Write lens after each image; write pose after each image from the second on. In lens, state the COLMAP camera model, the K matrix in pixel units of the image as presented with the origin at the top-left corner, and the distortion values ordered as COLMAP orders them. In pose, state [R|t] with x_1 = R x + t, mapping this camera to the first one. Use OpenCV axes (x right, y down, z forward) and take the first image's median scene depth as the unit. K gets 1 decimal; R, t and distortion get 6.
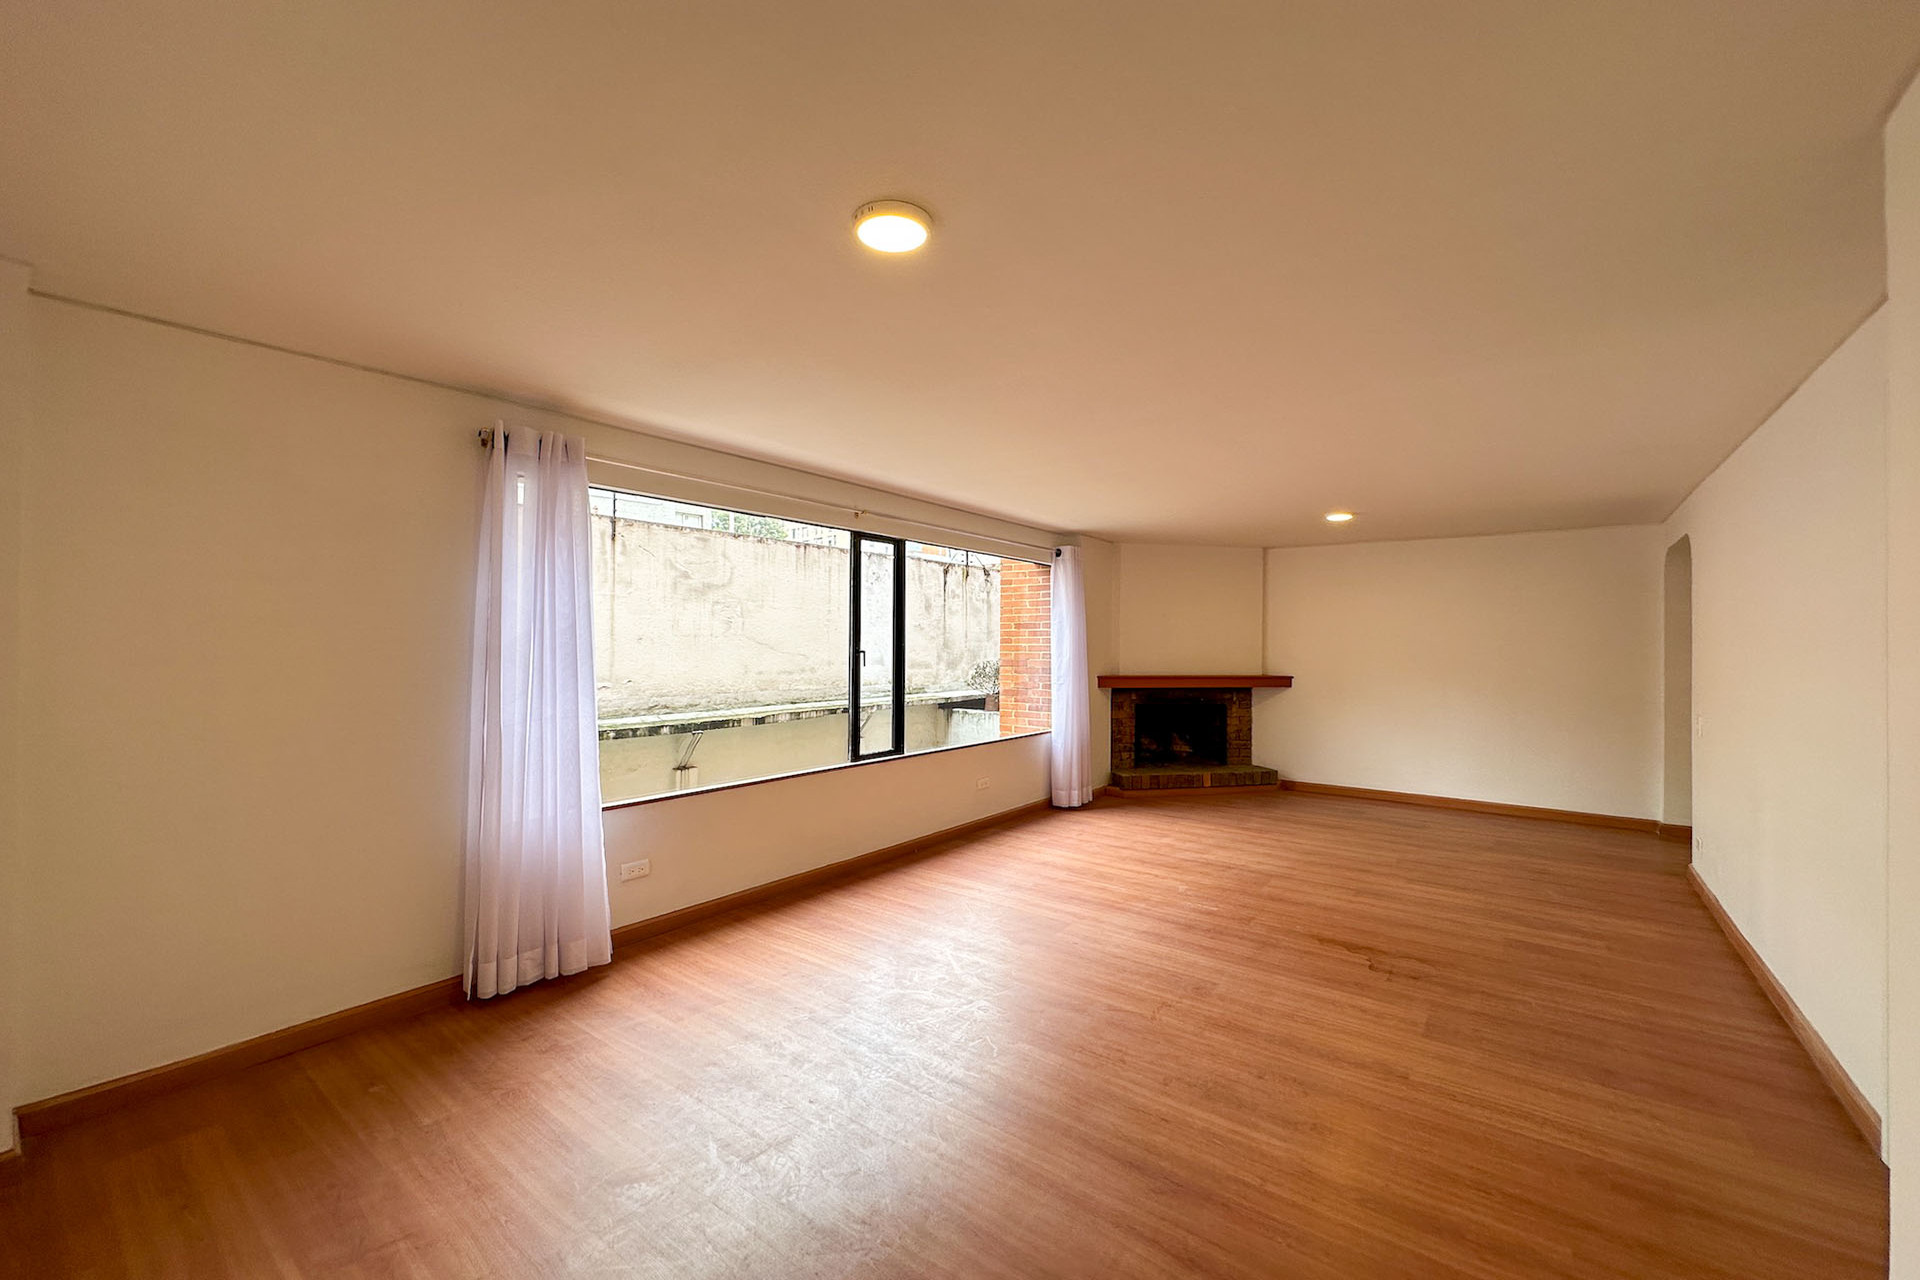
lens RADIAL K [[769.1, 0, 960.0], [0, 769.1, 640.0], [0, 0, 1]] dist [0.000377, -0.000010]
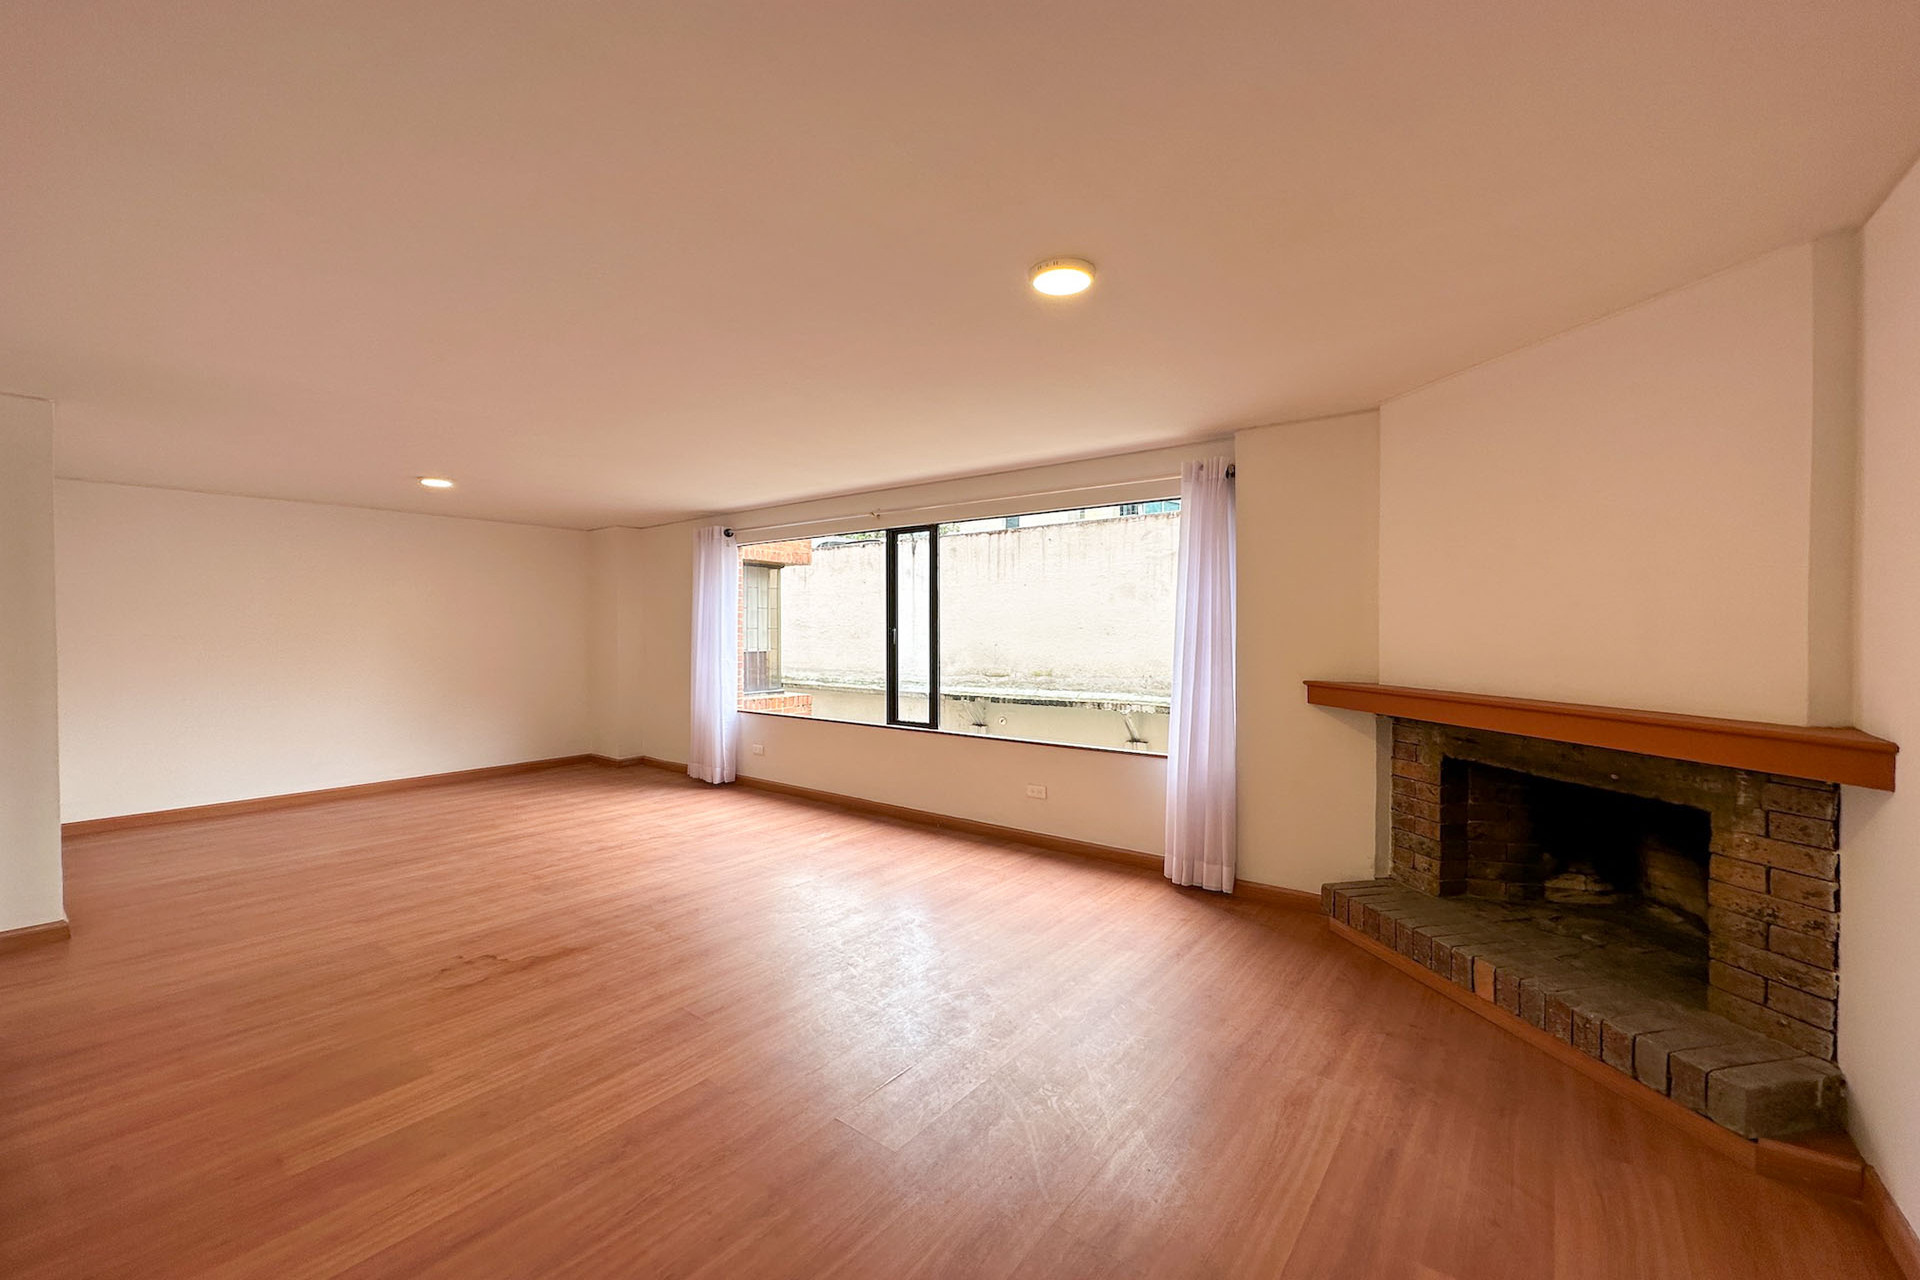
lens RADIAL K [[761.0, 0, 960.0], [0, 761.0, 640.0], [0, 0, 1]] dist [-0.000944, 0.000003]
pose [[-0.013497, 0.010394, -0.999855, 1.224308], [0.006536, 0.999926, 0.010307, 0.020043], [0.999888, -0.006396, -0.013564, 1.332970]]
